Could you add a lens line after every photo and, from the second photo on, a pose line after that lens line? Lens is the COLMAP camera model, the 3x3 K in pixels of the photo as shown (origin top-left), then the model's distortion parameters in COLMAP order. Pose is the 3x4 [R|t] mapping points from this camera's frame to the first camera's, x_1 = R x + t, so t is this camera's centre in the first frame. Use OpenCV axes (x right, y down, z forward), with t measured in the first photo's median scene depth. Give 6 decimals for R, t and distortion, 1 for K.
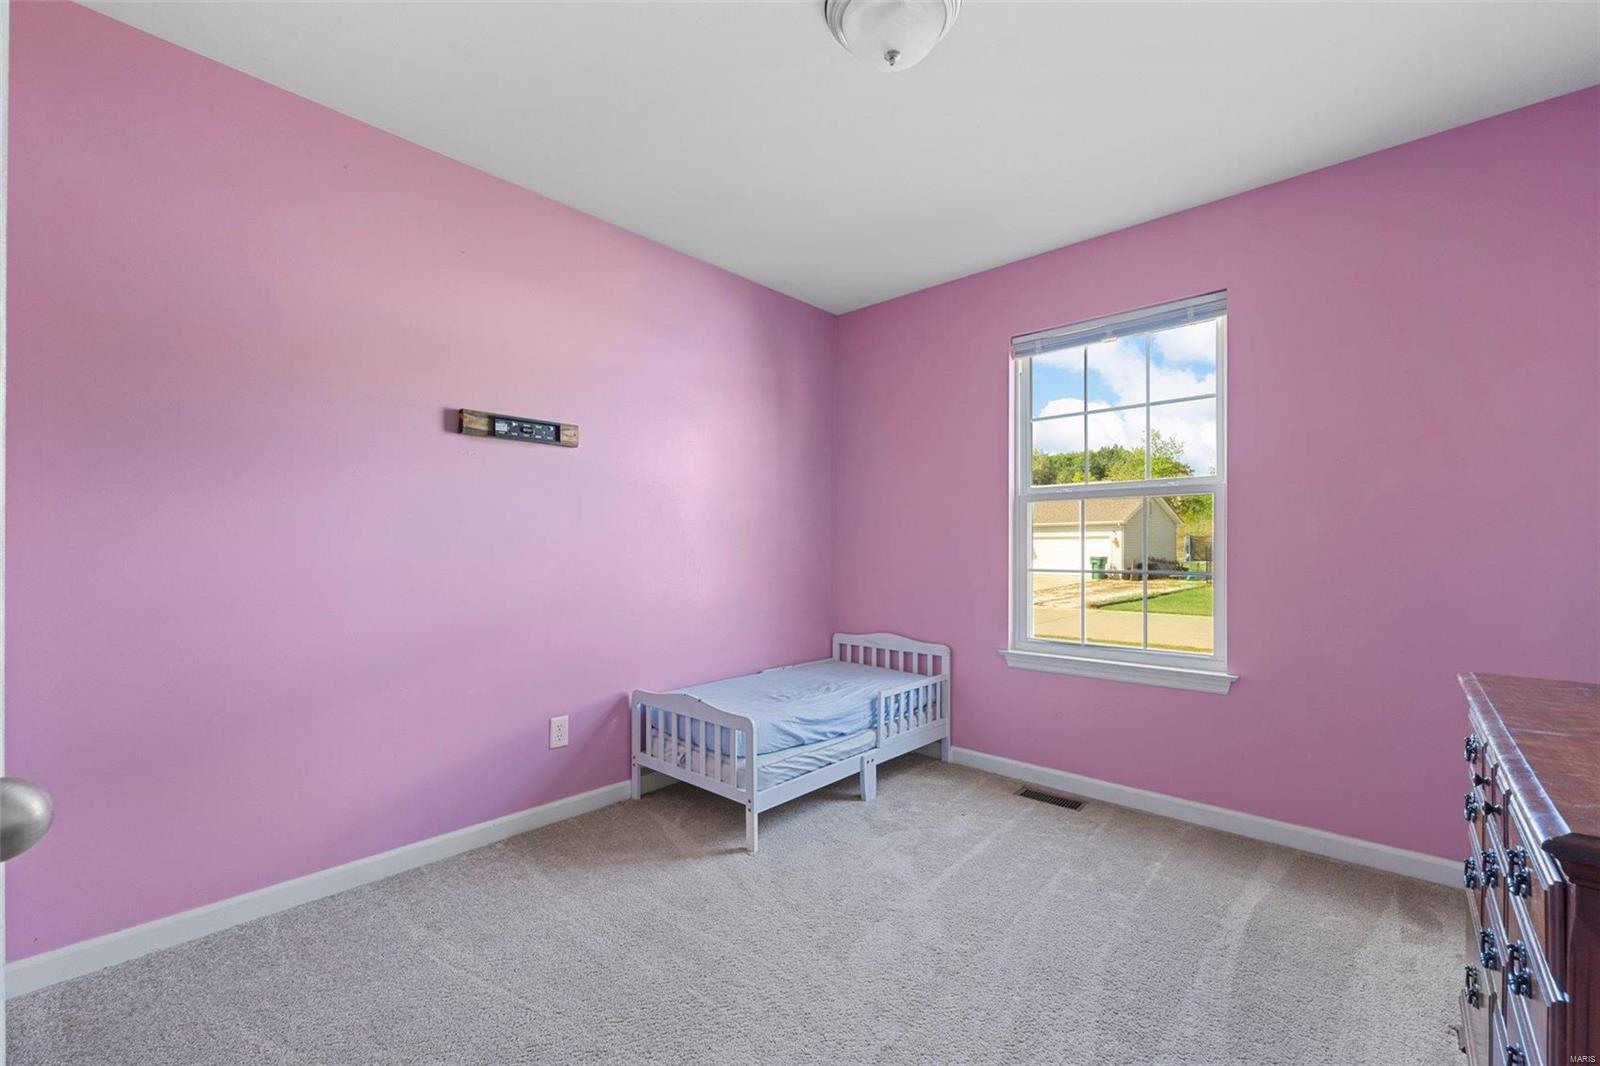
lens RADIAL K [[645.5, 0, 800.0], [0, 645.5, 533.0], [0, 0, 1]] dist [-0.001726, -0.000789]
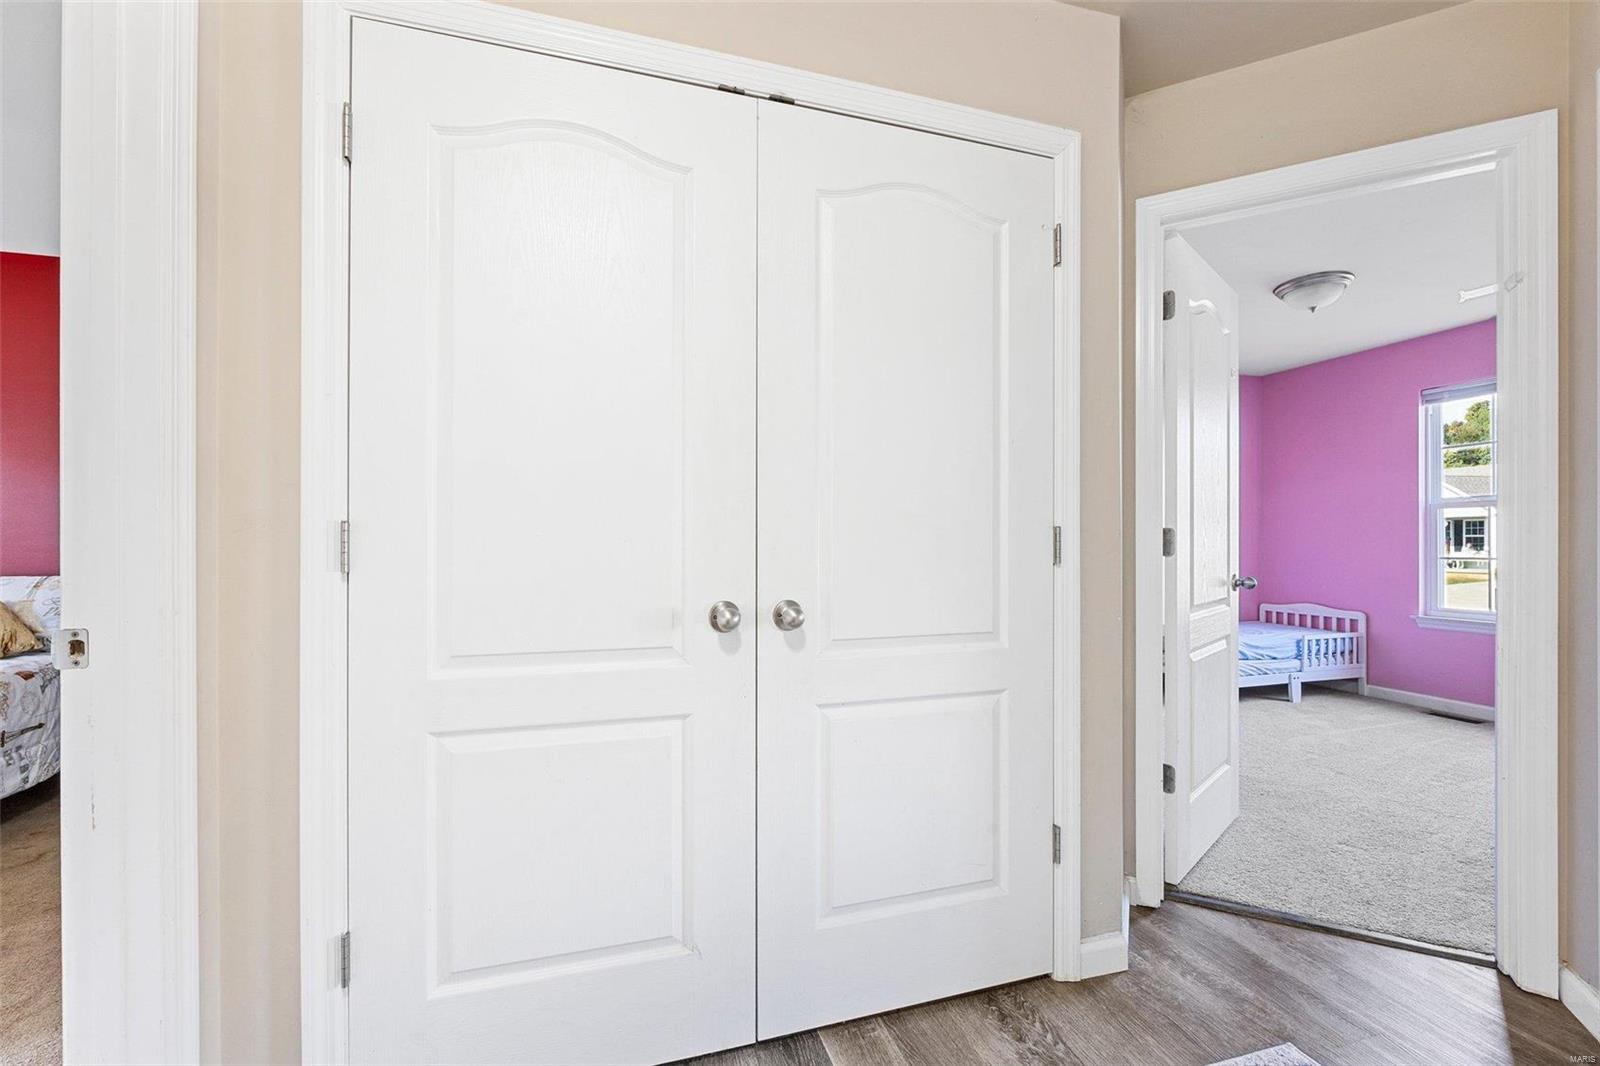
lens RADIAL K [[645.5, 0, 800.0], [0, 645.5, 533.0], [0, 0, 1]] dist [-0.001726, -0.000789]
pose [[0.864048, -0.005406, -0.503380, -0.128264], [0.010847, 0.999910, 0.007881, -0.021958], [0.503292, -0.012269, 0.864029, -0.857346]]
